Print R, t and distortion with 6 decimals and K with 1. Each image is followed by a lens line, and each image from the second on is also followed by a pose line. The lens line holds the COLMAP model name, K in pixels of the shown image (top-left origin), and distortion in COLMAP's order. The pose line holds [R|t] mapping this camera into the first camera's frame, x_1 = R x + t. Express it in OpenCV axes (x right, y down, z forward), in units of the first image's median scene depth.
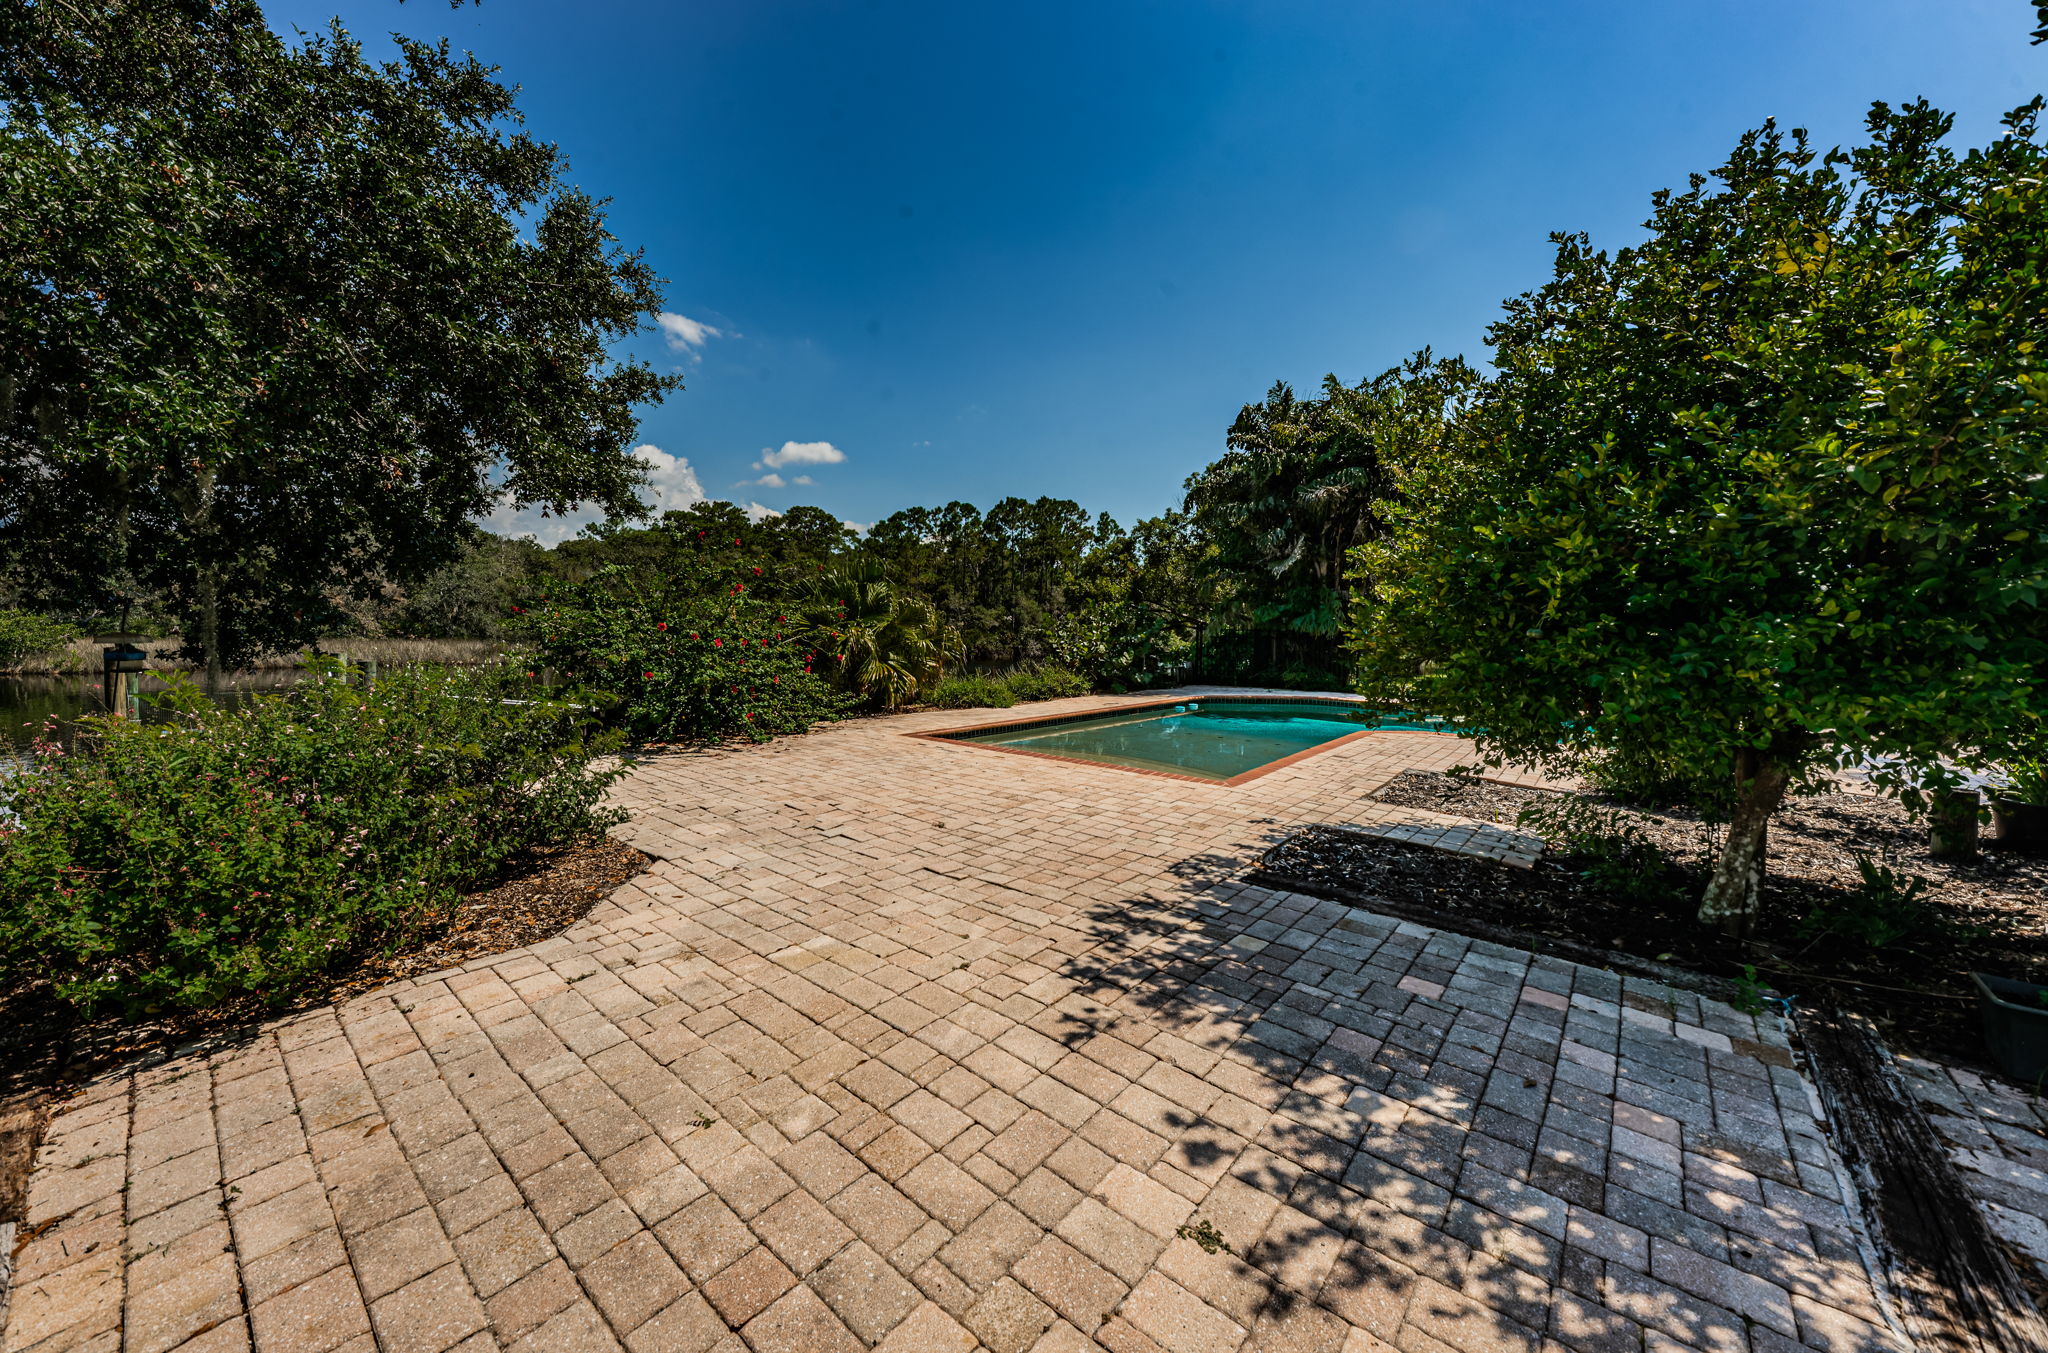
lens RADIAL K [[754.3, 0, 1047.7], [0, 754.3, 673.8], [0, 0, 1]] dist [0.000498, 0.000073]
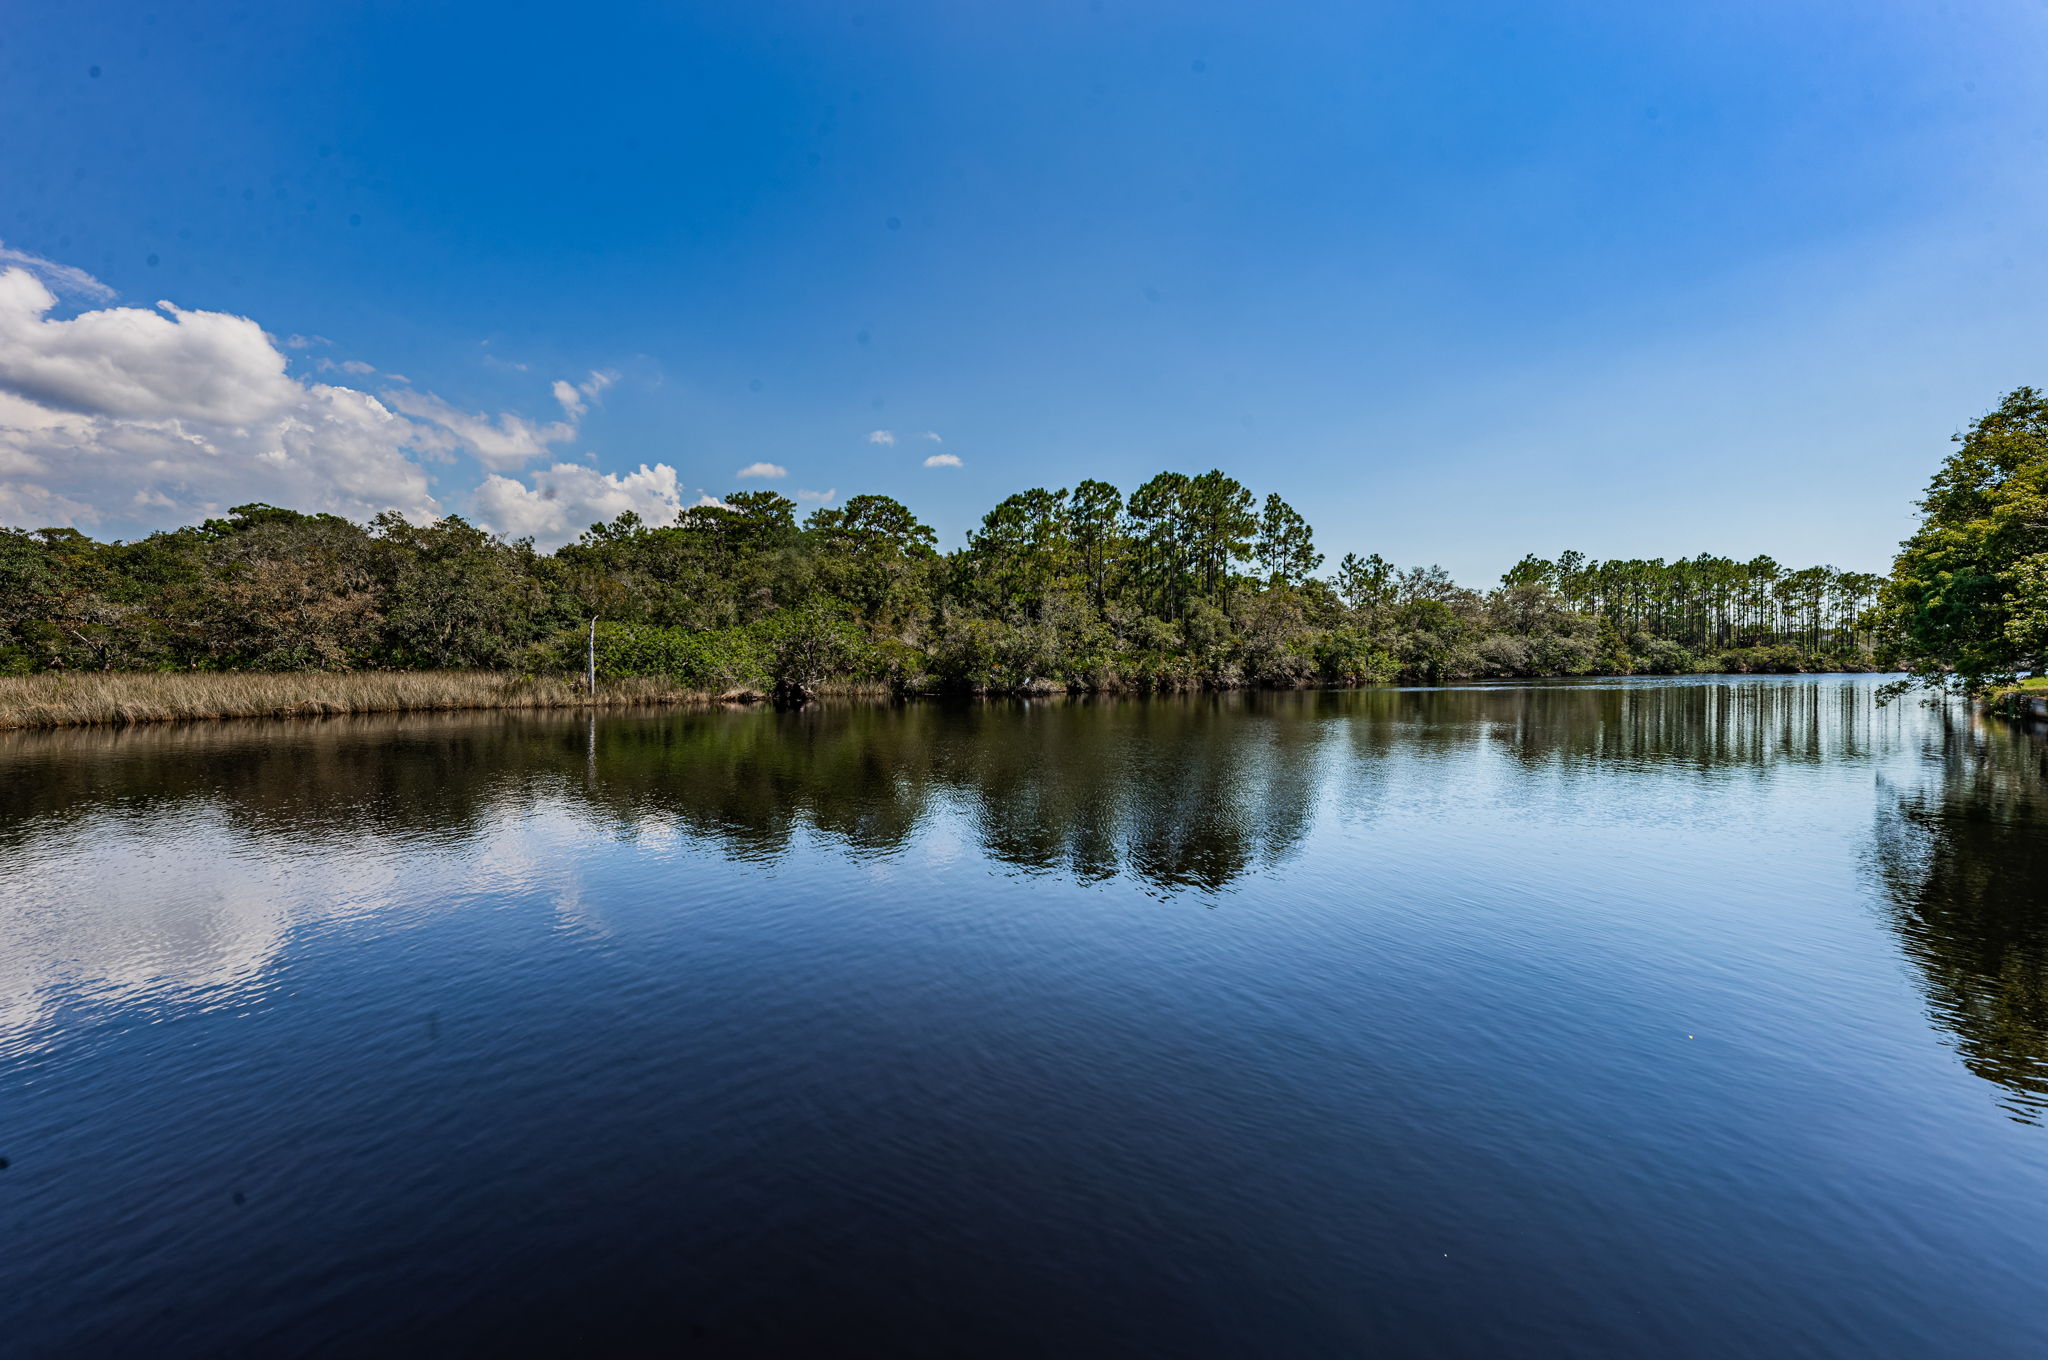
lens RADIAL K [[858.7, 0, 1031.7], [0, 858.7, 676.9], [0, 0, 1]] dist [0.002958, 0.000717]
pose [[0.999377, -0.011581, -0.033334, -0.152412], [0.010460, 0.999381, -0.033590, -0.005624], [0.033703, 0.033220, 0.998880, 0.154913]]
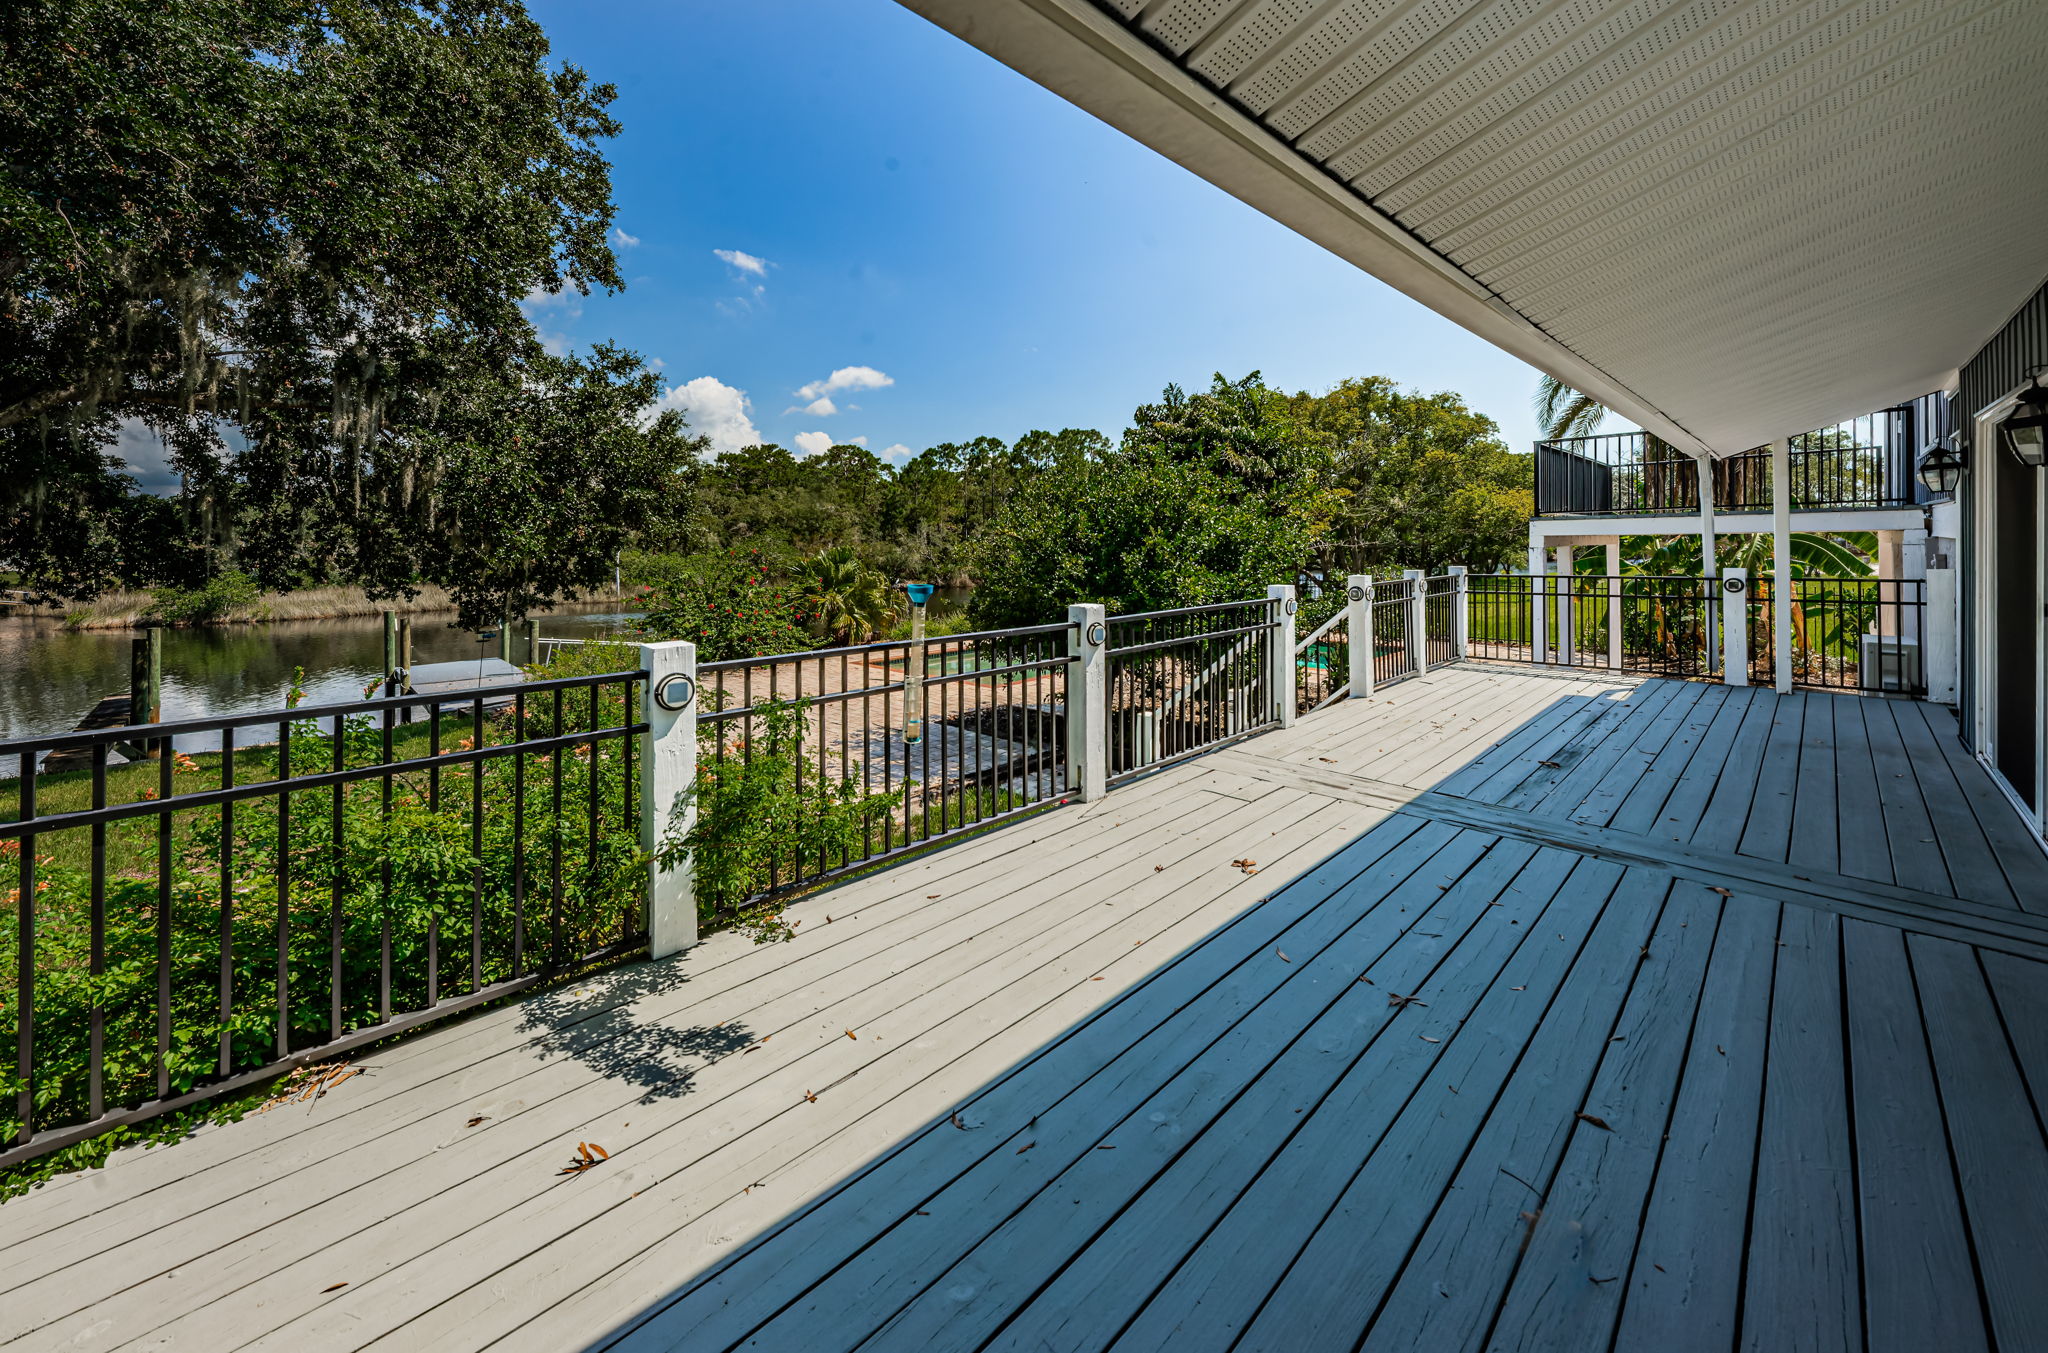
lens RADIAL K [[779.6, 0, 1024.6], [0, 779.6, 556.1], [0, 0, 1]] dist [0.000371, 0.000050]
pose [[0.995009, -0.027781, -0.095843, 0.036117], [0.023084, 0.998494, -0.049770, -0.006050], [0.097081, 0.047309, 0.994151, -0.068275]]
